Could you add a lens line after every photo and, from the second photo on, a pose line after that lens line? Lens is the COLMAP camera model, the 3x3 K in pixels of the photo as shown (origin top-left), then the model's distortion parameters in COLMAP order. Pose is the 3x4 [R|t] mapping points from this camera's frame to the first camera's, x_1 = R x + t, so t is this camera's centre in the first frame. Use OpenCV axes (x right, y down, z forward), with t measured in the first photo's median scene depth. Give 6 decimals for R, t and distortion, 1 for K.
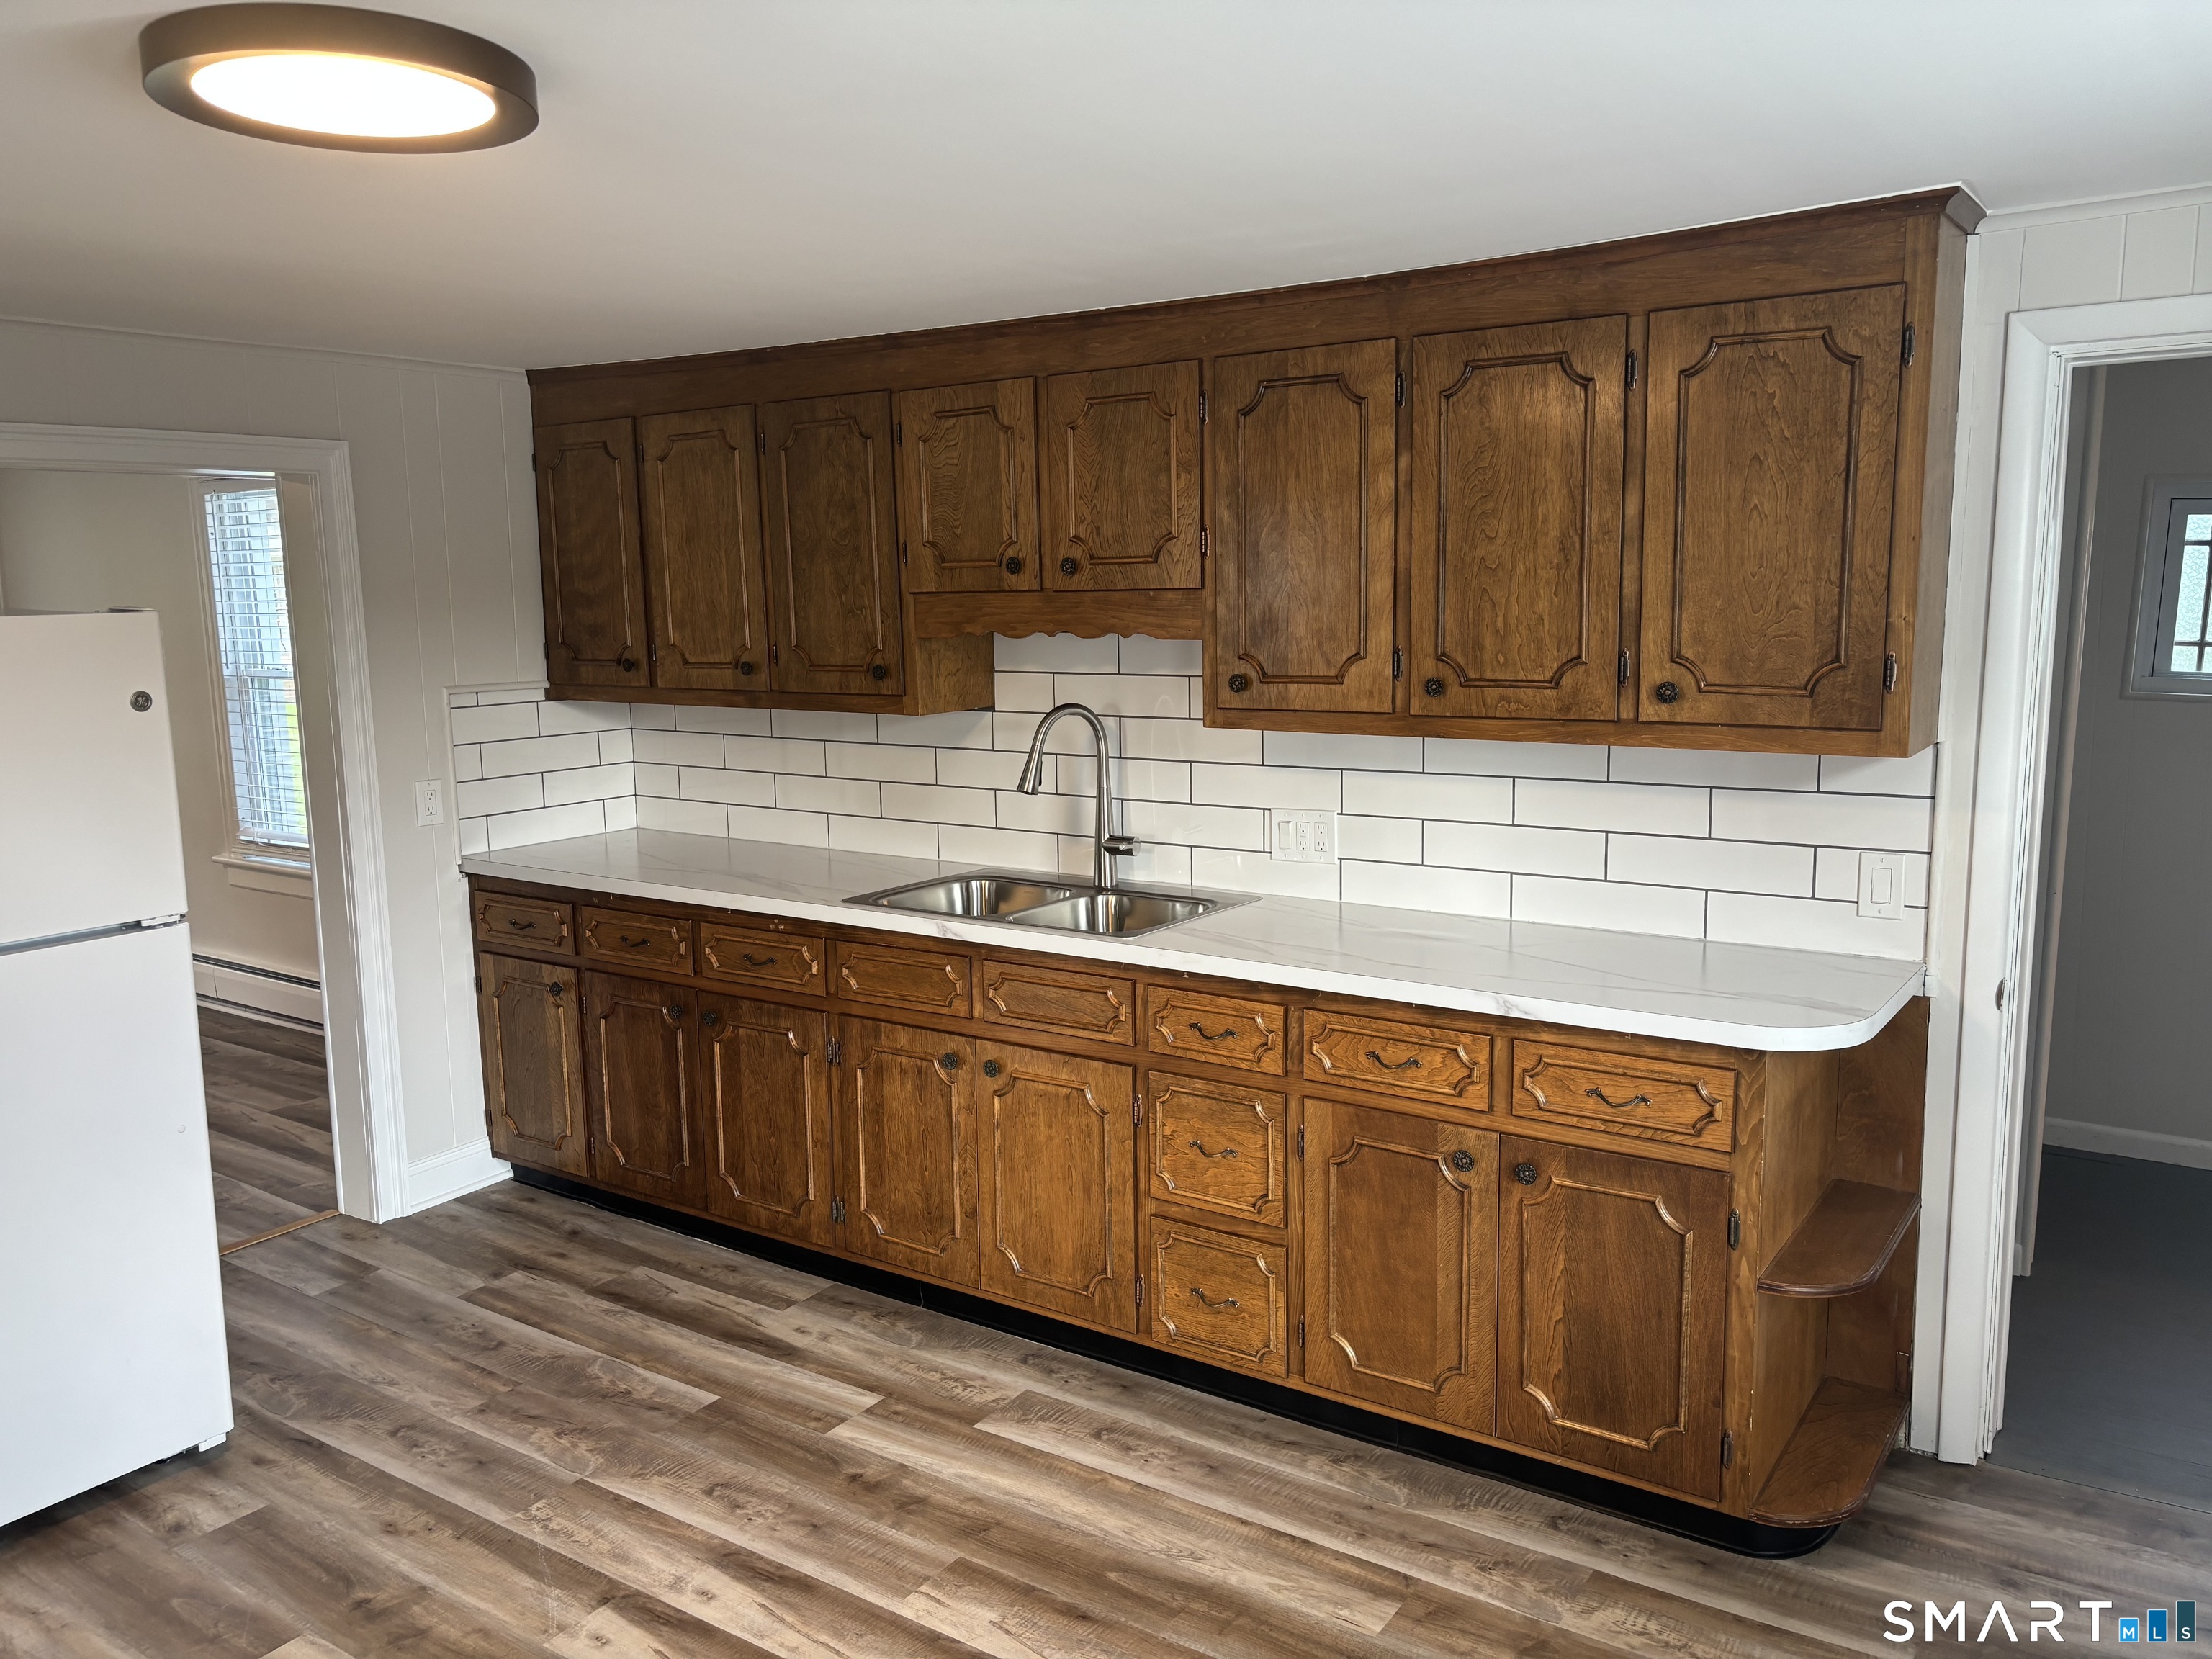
lens RADIAL K [[1667.1, 0, 1112.9], [0, 1667.1, 832.3], [0, 0, 1]] dist [0.046199, -0.052438]
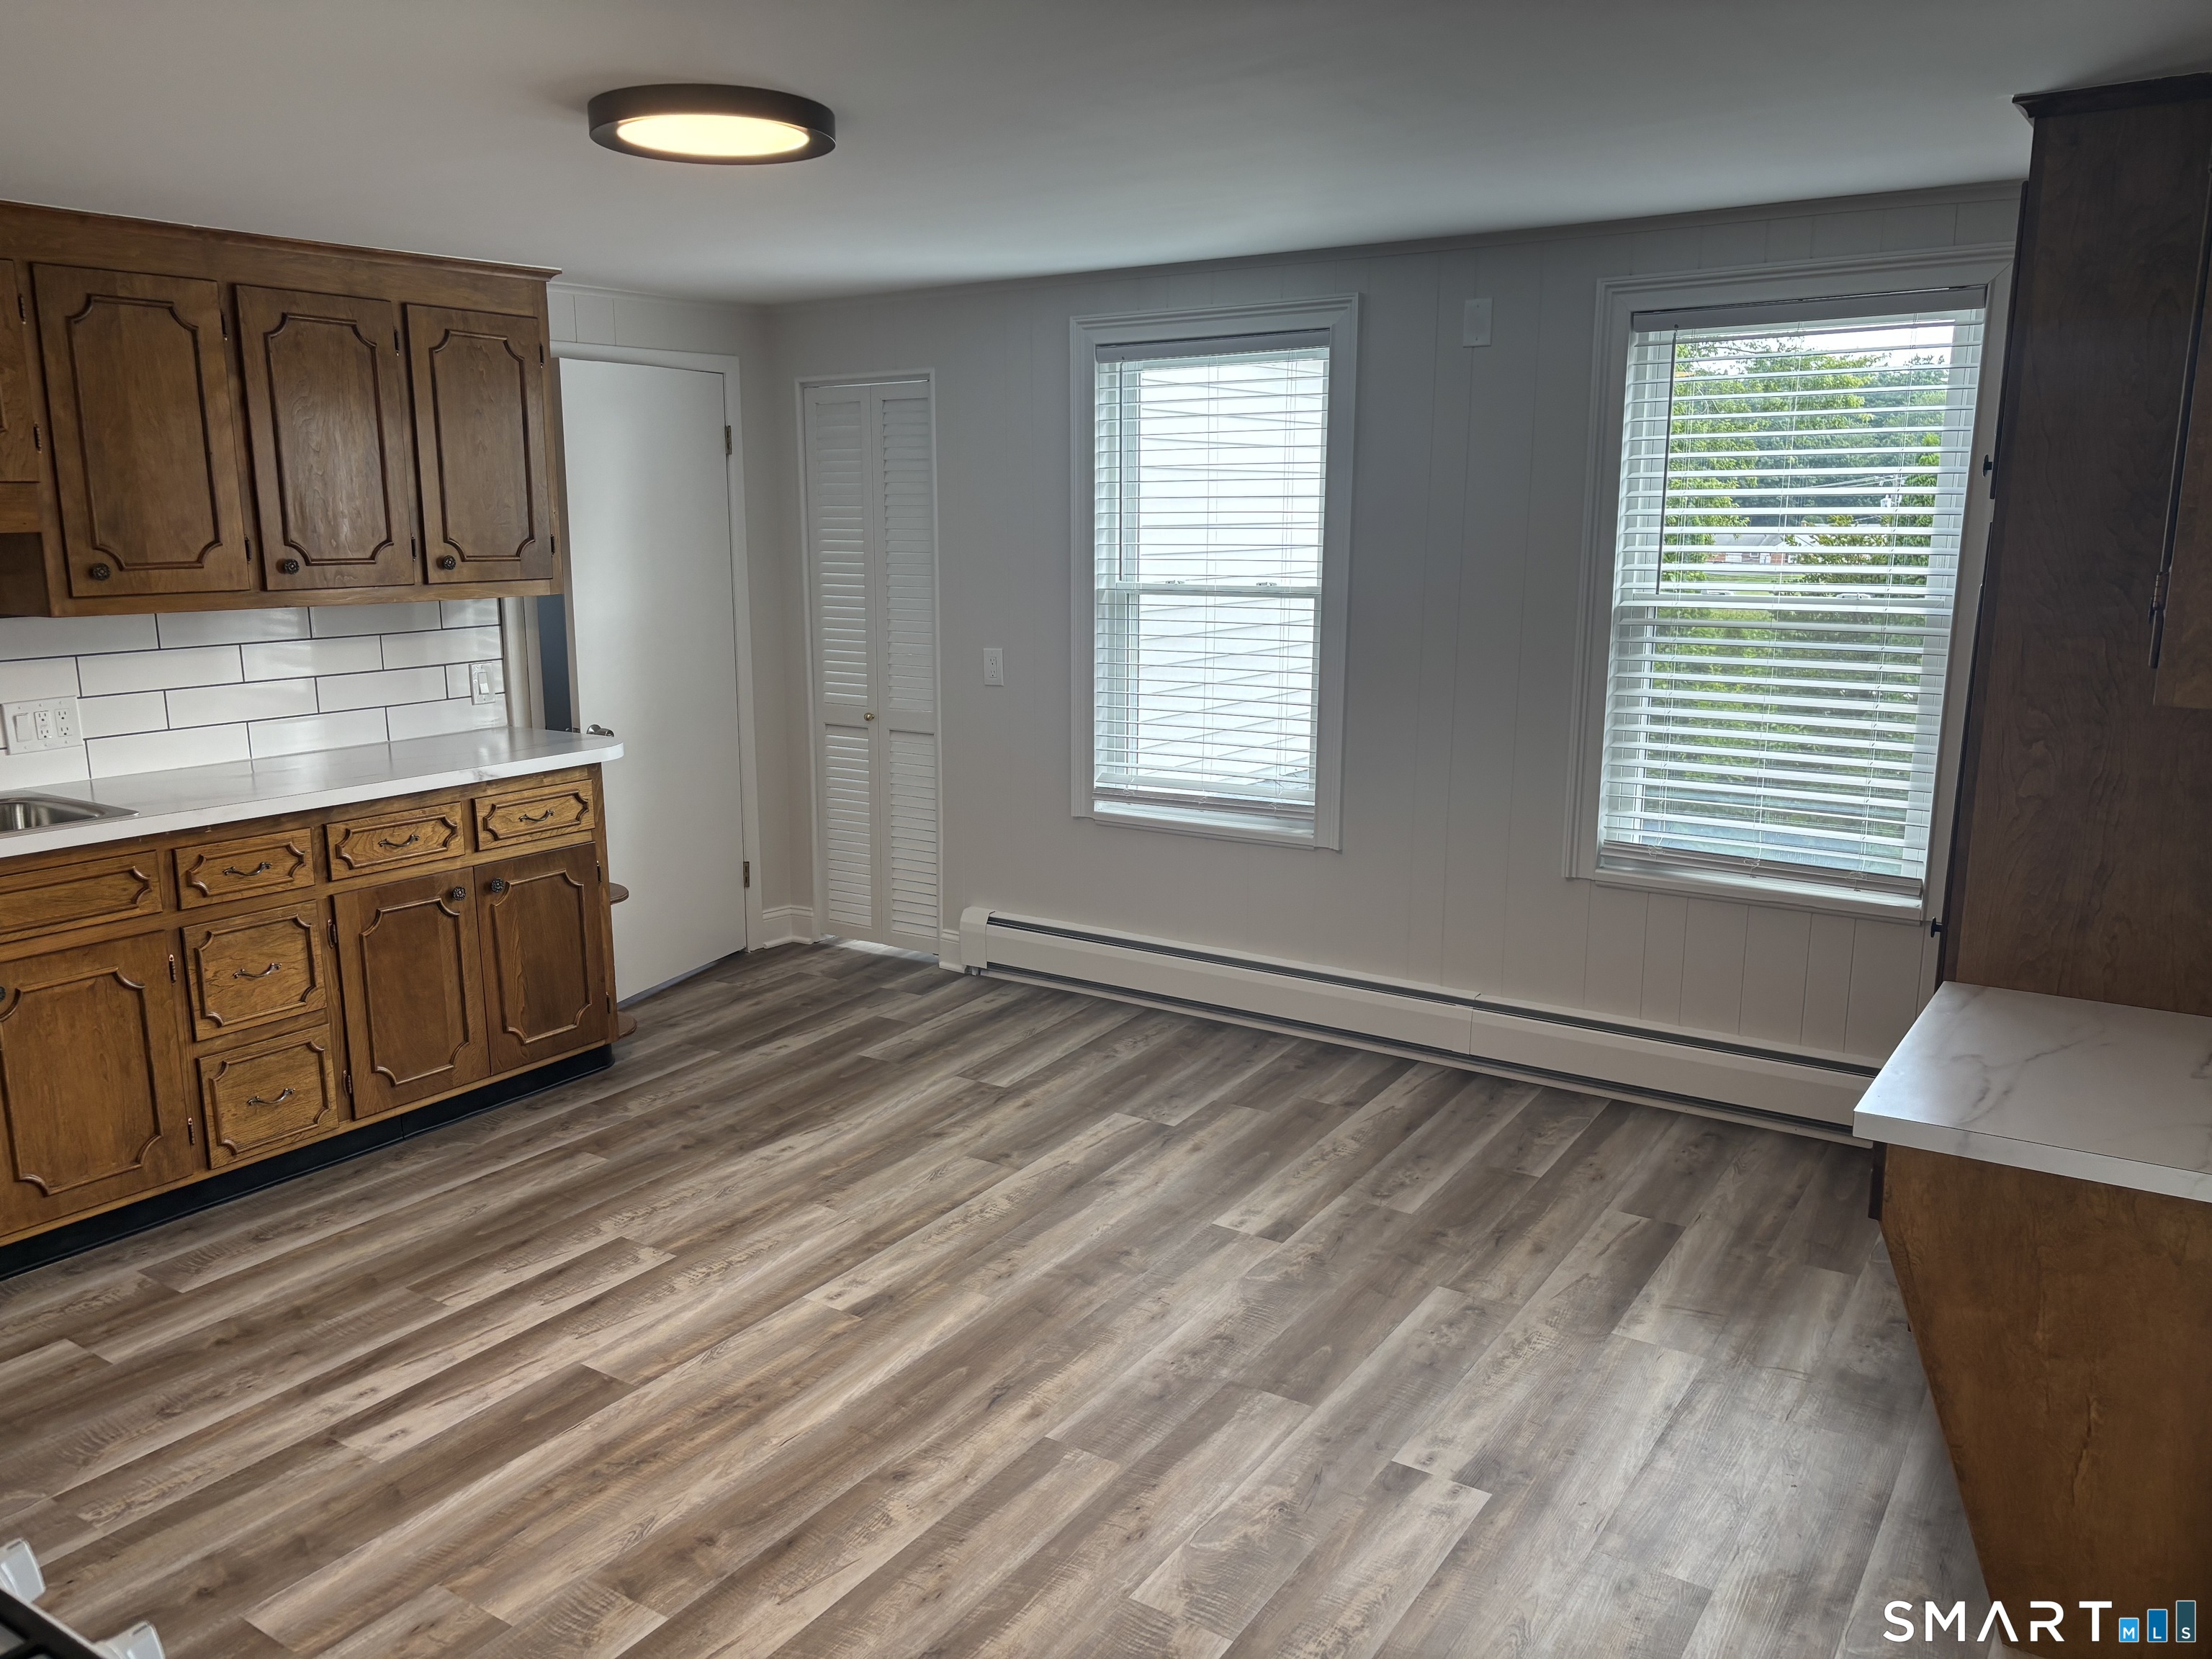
lens RADIAL K [[1667.1, 0, 1110.2], [0, 1667.1, 832.5], [0, 0, 1]] dist [0.046199, -0.052438]
pose [[-0.013818, -0.179258, 0.983705, -1.137795], [0.145669, 0.972942, 0.179343, -0.028819], [-0.989237, 0.145774, 0.012668, 0.400882]]
